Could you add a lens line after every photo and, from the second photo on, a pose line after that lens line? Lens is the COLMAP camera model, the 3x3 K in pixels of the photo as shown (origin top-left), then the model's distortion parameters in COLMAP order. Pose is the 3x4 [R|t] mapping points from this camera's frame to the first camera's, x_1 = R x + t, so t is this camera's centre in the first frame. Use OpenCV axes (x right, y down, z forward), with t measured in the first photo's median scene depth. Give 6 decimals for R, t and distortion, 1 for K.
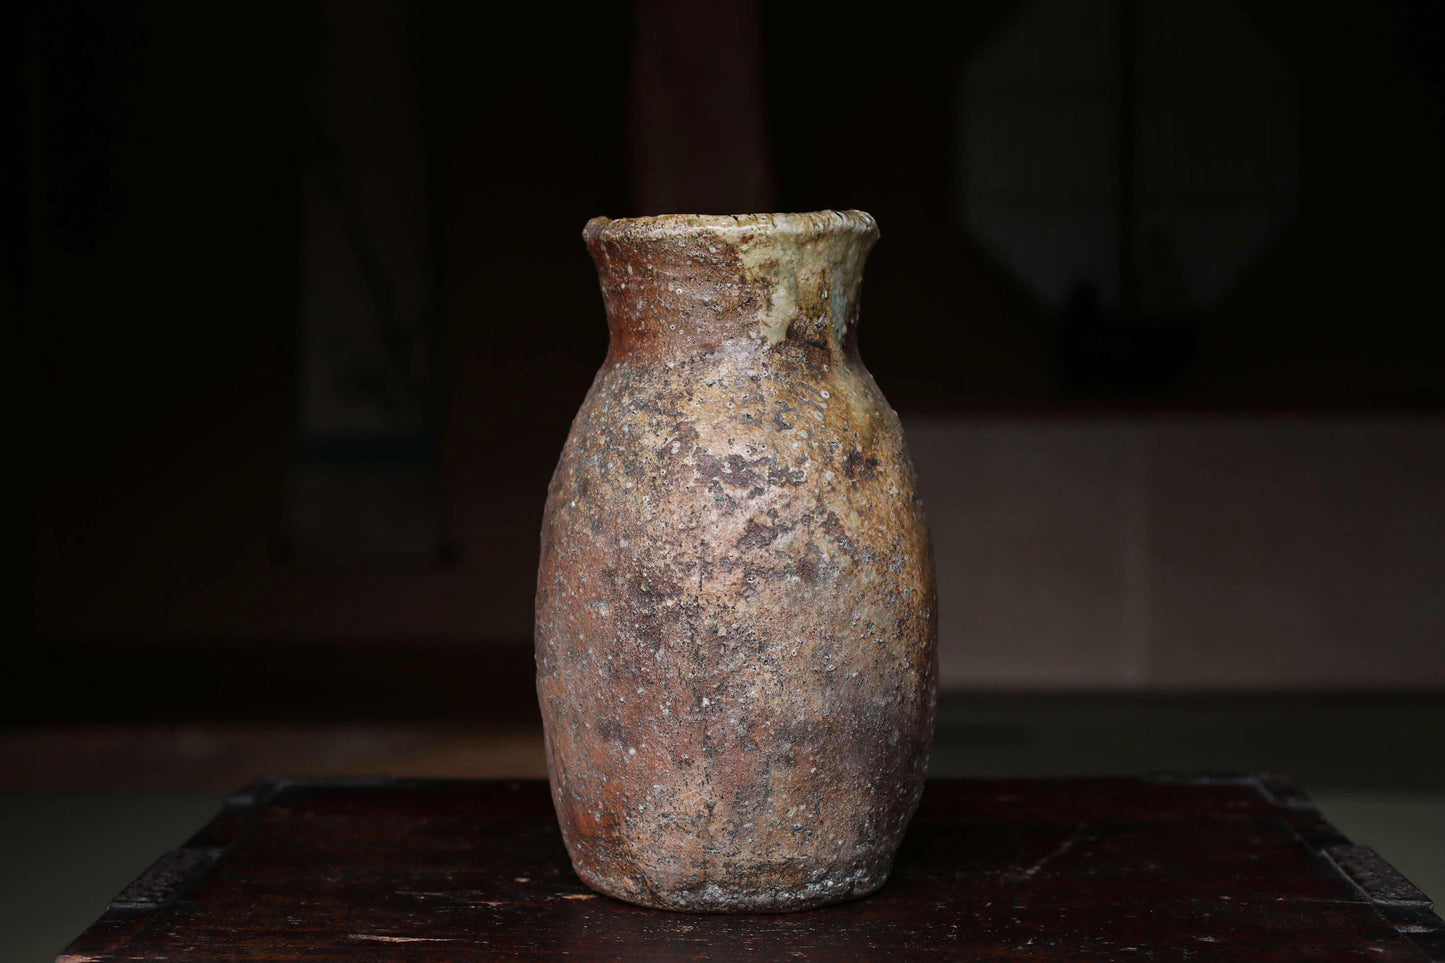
lens RADIAL K [[2359.8, 0, 722.5], [0, 2359.8, 481.5], [0, 0, 1]] dist [0.000038, 0.105699]
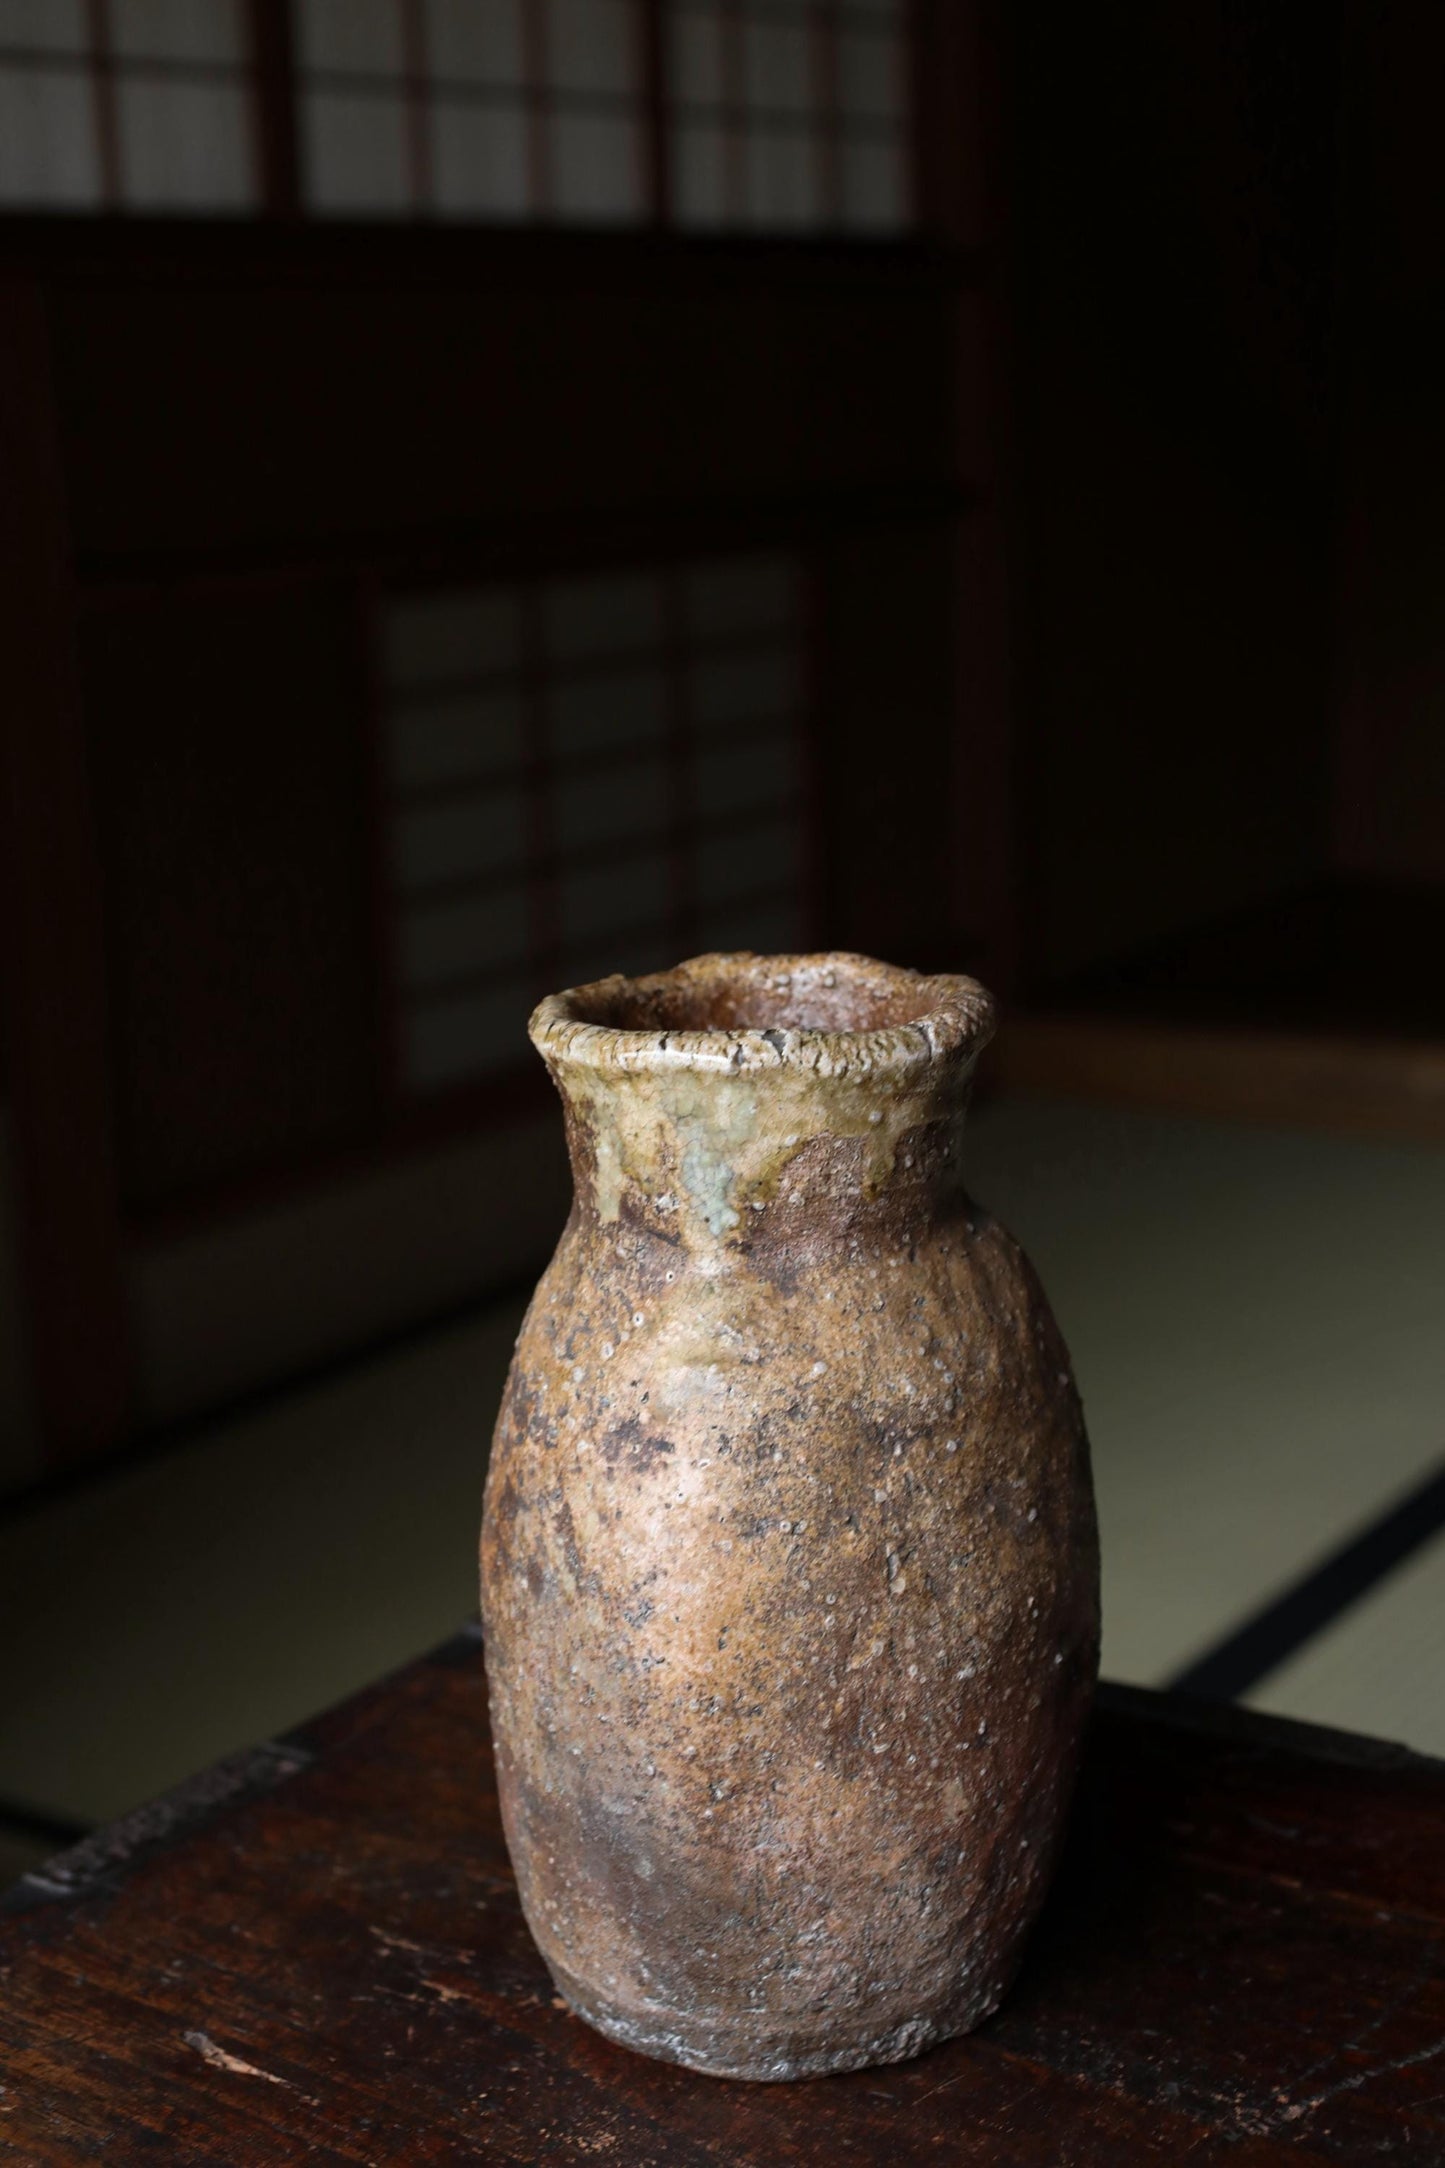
lens RADIAL K [[3225.4, 0, 722.5], [0, 3225.4, 1084.0], [0, 0, 1]] dist [-0.047347, 0.201426]
pose [[0.328764, 0.205756, -0.921726, 0.840148], [-0.030272, 0.977773, 0.207470, -0.280429], [0.943927, -0.040306, 0.327685, 0.746552]]
